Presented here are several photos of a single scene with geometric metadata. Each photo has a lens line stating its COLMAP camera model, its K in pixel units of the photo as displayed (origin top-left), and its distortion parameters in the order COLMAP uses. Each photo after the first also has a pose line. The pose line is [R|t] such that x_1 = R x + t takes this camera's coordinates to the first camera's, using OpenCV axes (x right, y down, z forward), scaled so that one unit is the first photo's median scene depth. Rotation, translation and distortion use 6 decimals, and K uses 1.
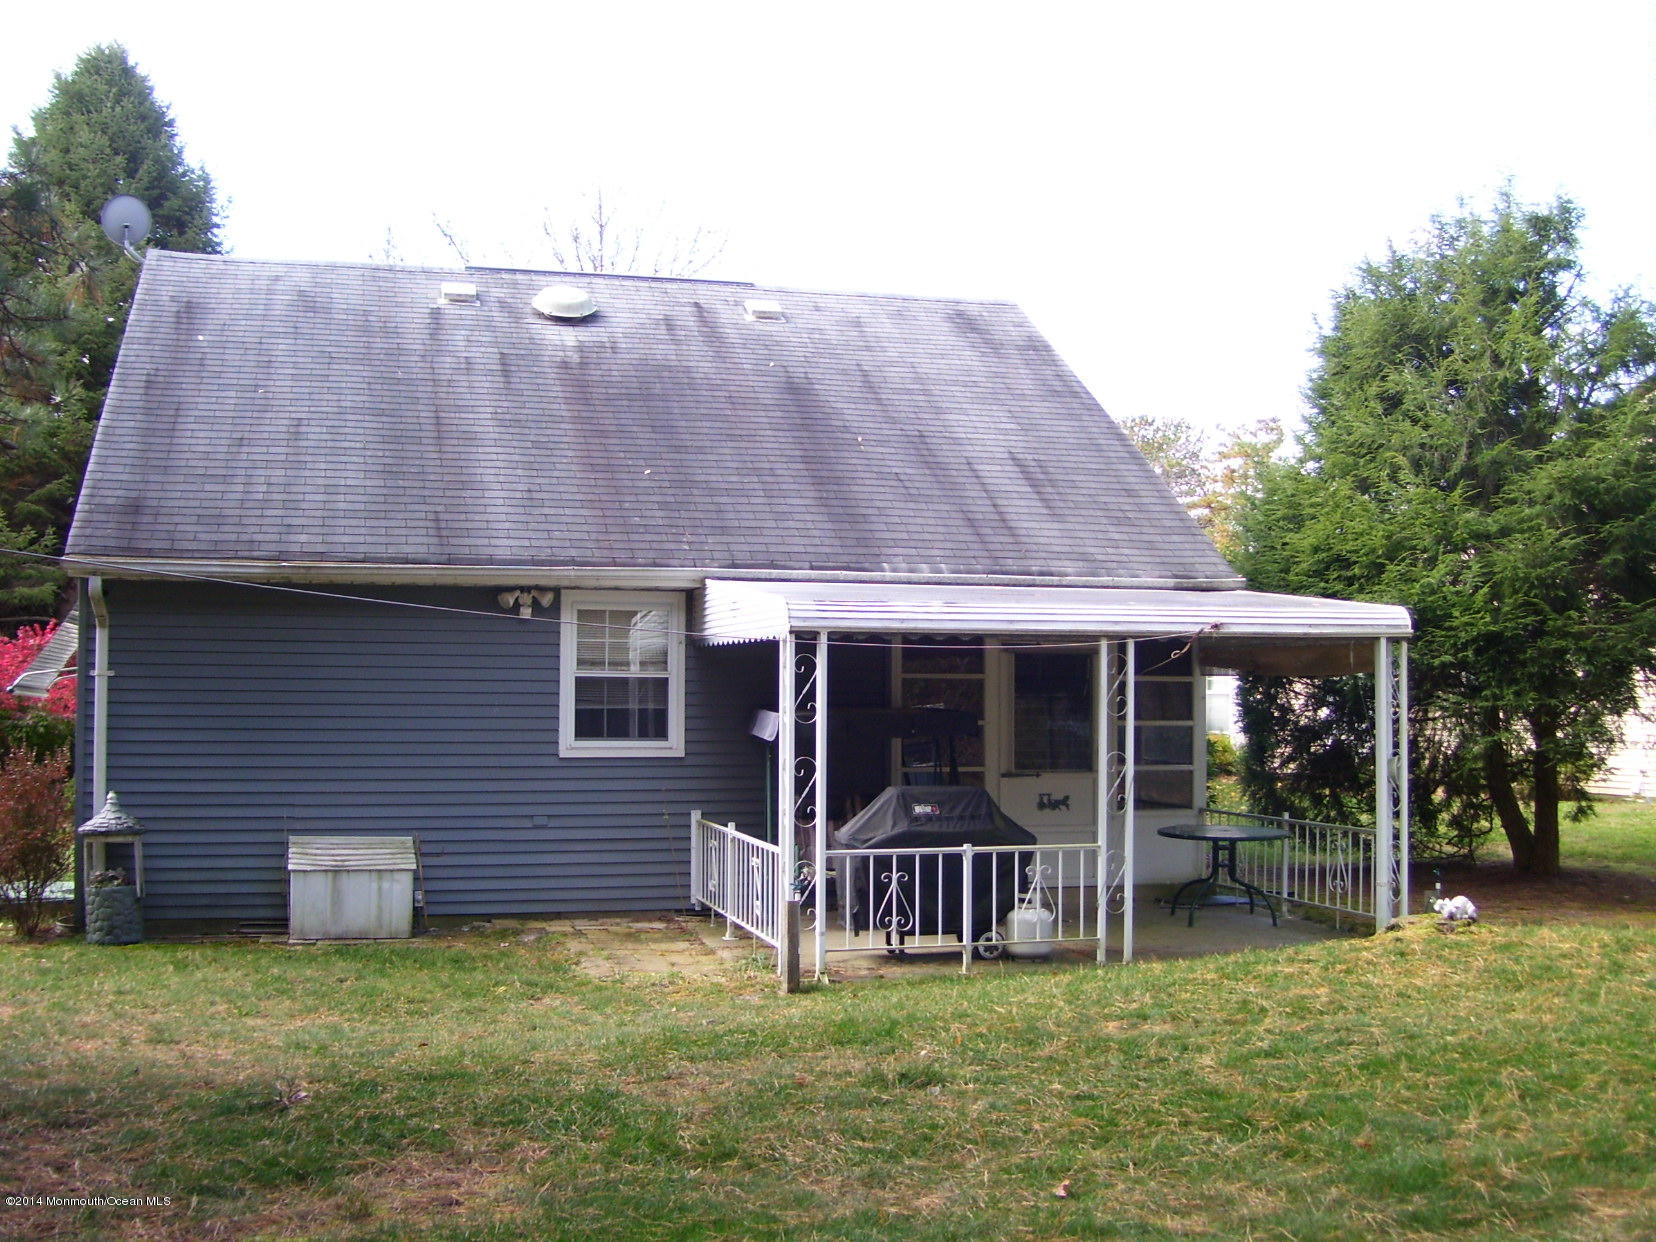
lens RADIAL K [[1817.4, 0, 855.9], [0, 1817.4, 626.9], [0, 0, 1]] dist [-0.188072, 0.166655]
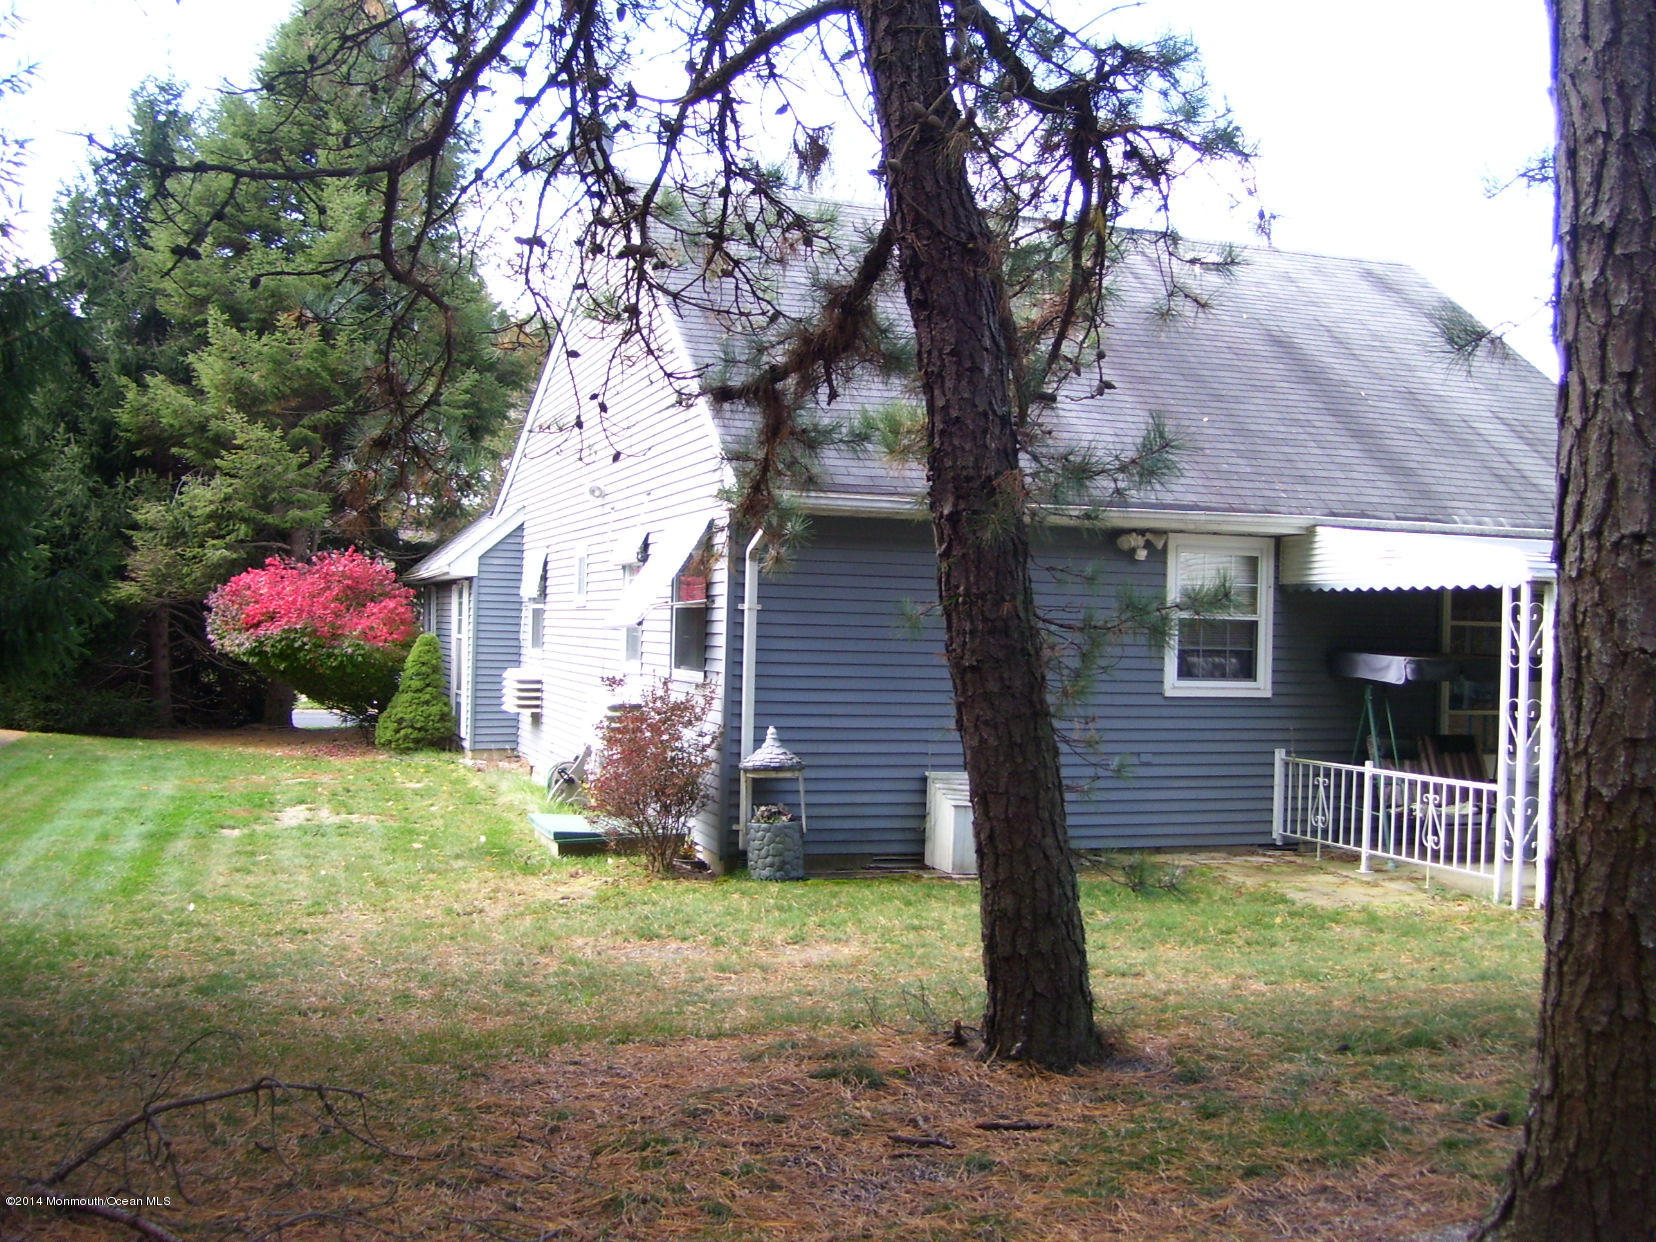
lens RADIAL K [[1817.4, 0, 855.9], [0, 1817.4, 626.9], [0, 0, 1]] dist [-0.188072, 0.166655]
pose [[0.998882, 0.019803, 0.042930, -0.385966], [-0.021266, 0.999198, 0.033915, 0.001644], [-0.042224, -0.034790, 0.998502, -0.017335]]
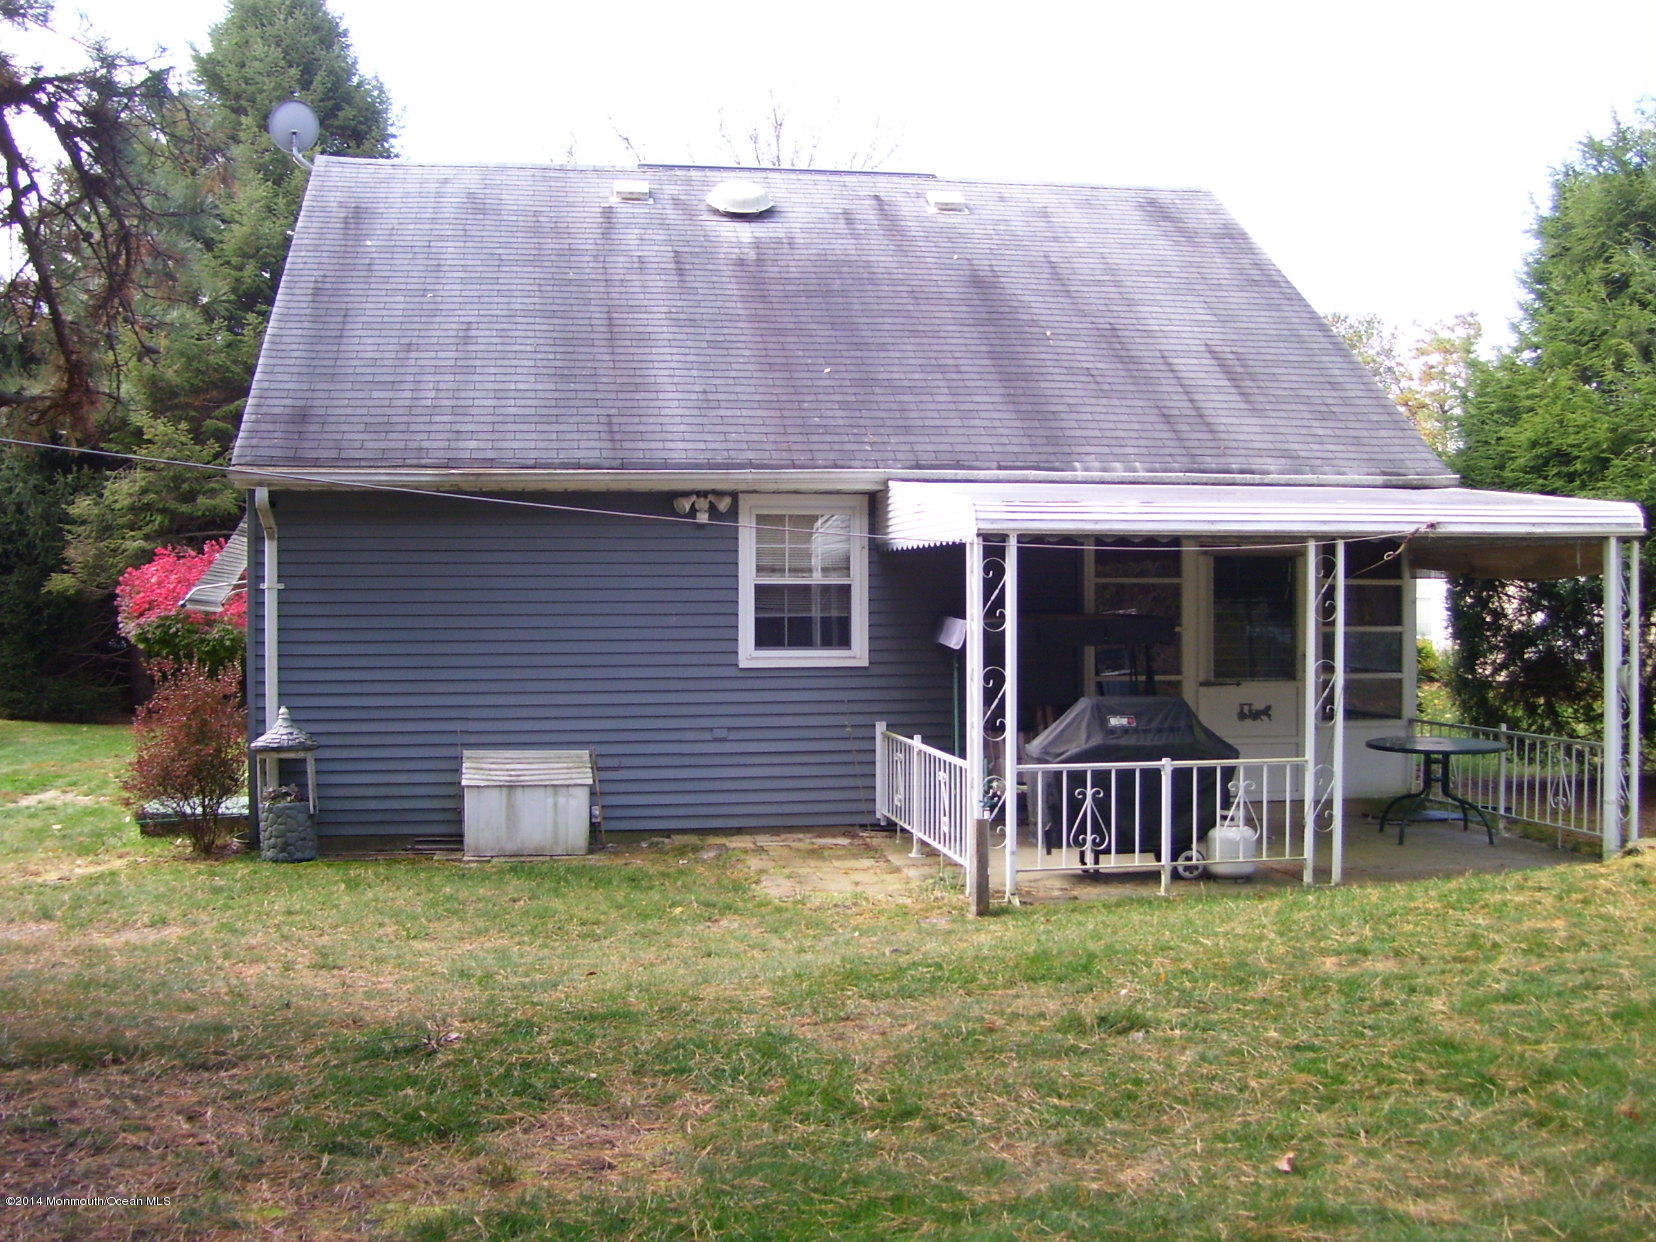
lens RADIAL K [[1817.4, 0, 855.9], [0, 1817.4, 626.9], [0, 0, 1]] dist [-0.188072, 0.166655]
pose [[0.994616, -0.005202, -0.103501, -0.001341], [0.010566, 0.998625, 0.051347, 0.001263], [0.103092, -0.052164, 0.993303, 0.043700]]
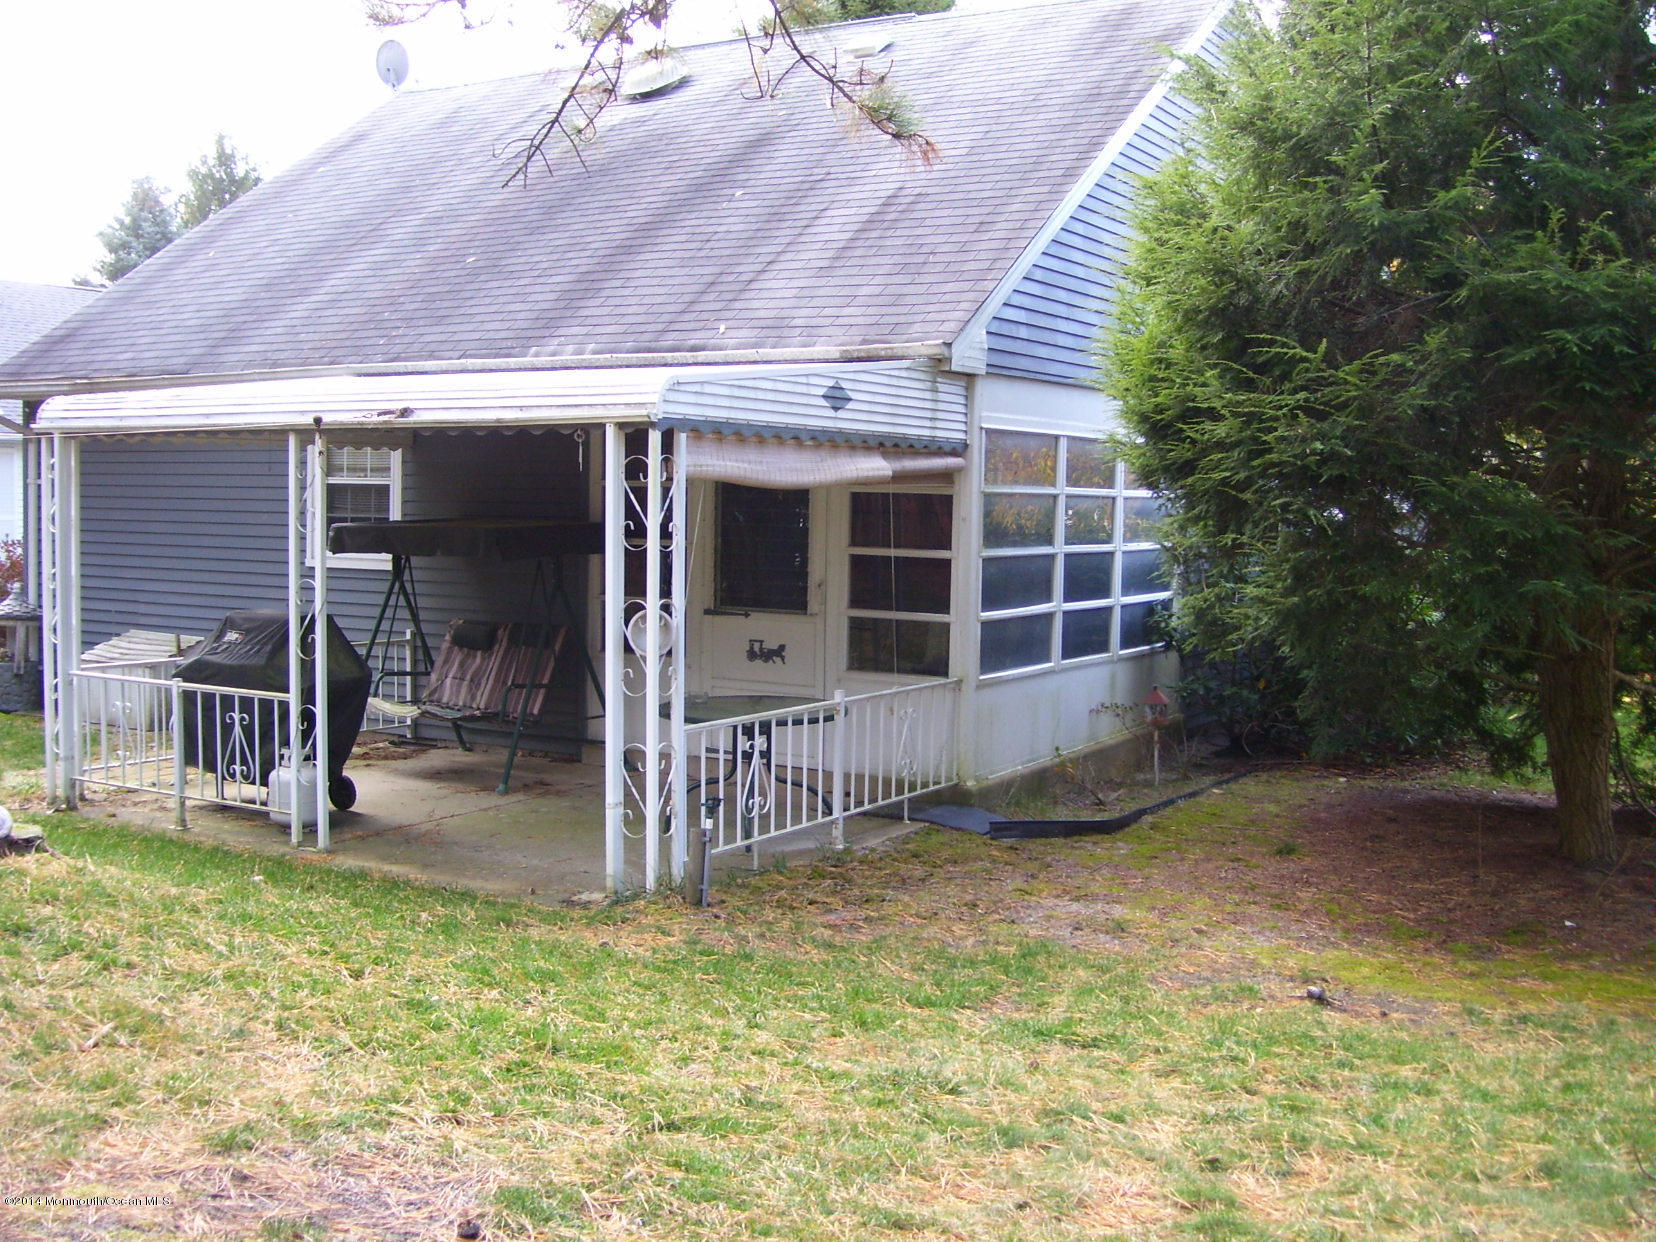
lens RADIAL K [[1817.4, 0, 855.9], [0, 1817.4, 626.9], [0, 0, 1]] dist [-0.188072, 0.166655]
pose [[0.695144, 0.061881, -0.716202, 0.734936], [0.009704, 0.995390, 0.095422, 0.015909], [0.718805, -0.073282, 0.691339, 0.547780]]
